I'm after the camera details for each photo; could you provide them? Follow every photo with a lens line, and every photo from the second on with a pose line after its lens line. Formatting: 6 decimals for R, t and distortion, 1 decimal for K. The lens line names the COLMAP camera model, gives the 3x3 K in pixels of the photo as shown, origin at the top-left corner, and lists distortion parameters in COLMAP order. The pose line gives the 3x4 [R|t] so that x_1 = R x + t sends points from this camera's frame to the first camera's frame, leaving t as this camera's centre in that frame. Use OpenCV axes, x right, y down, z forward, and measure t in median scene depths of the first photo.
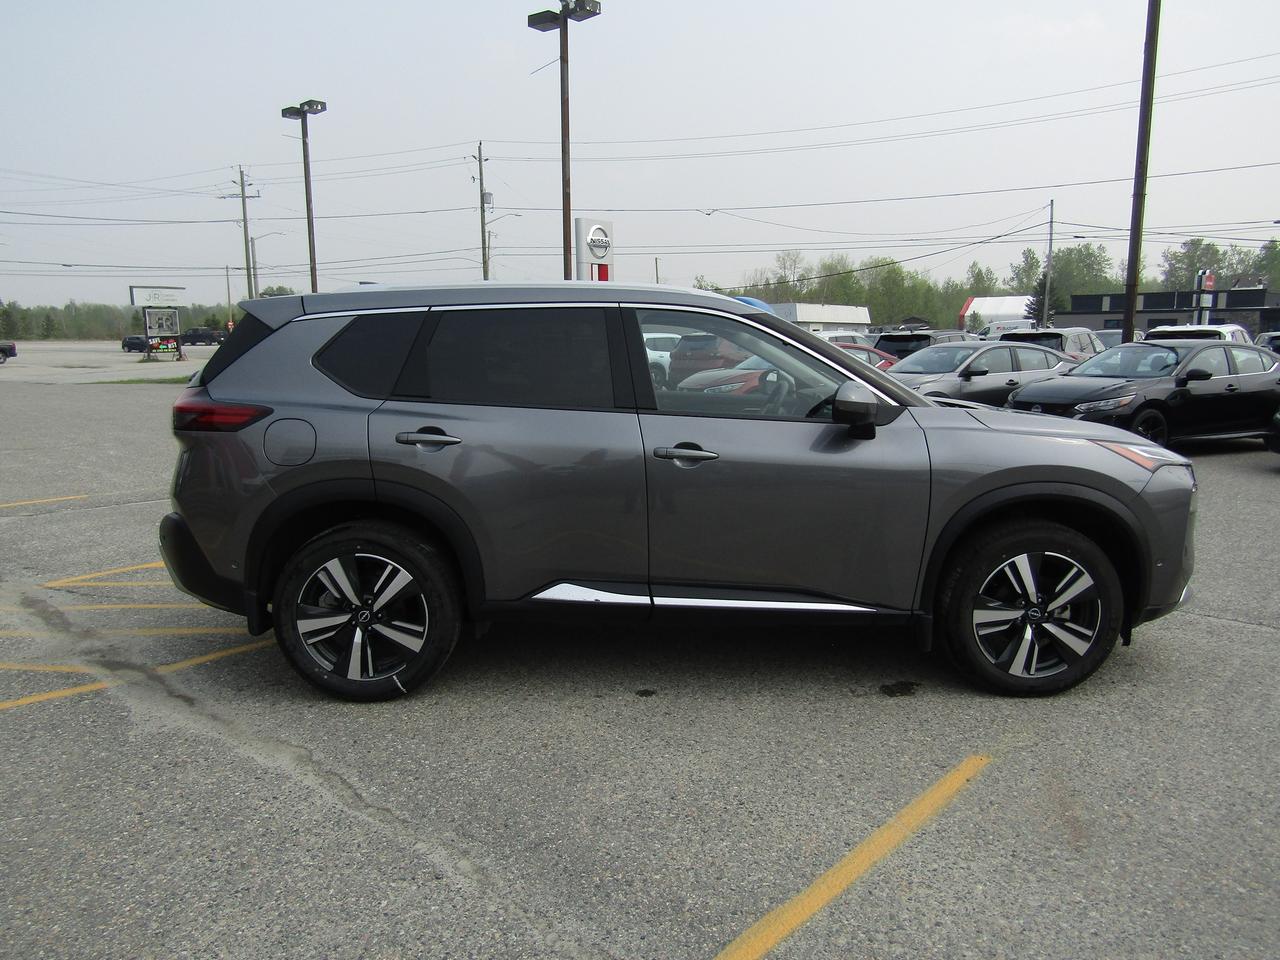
lens RADIAL K [[902.3, 0, 634.8], [0, 902.3, 485.5], [0, 0, 1]] dist [0.001841, -0.005026]
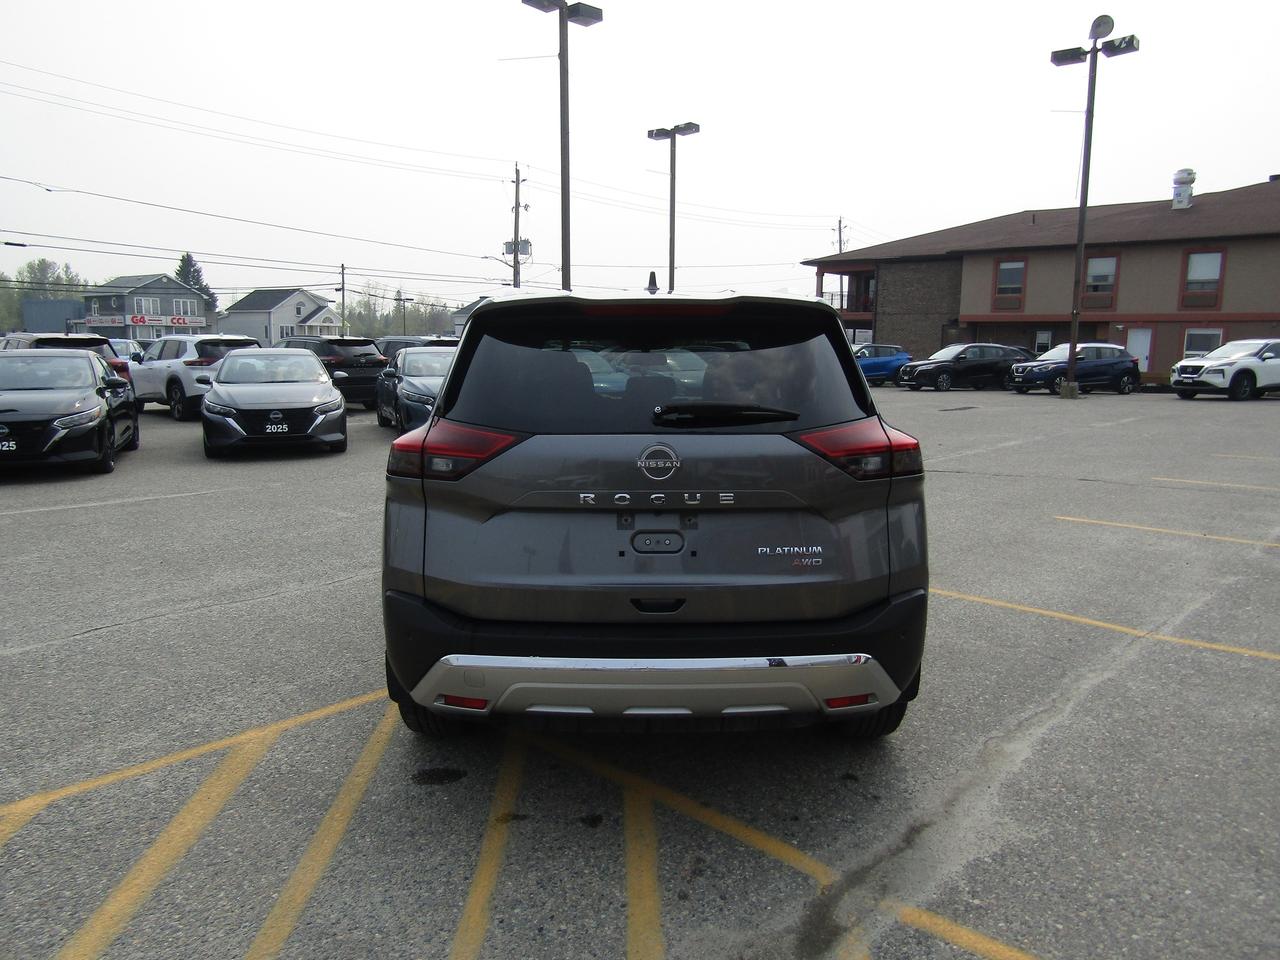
lens RADIAL K [[902.3, 0, 635.9], [0, 902.3, 480.0], [0, 0, 1]] dist [0.001841, -0.005026]
pose [[0.015672, -0.141039, 0.989880, -1.069346], [0.156036, 0.978217, 0.136907, -0.166931], [-0.987627, 0.152311, 0.037338, 1.028943]]
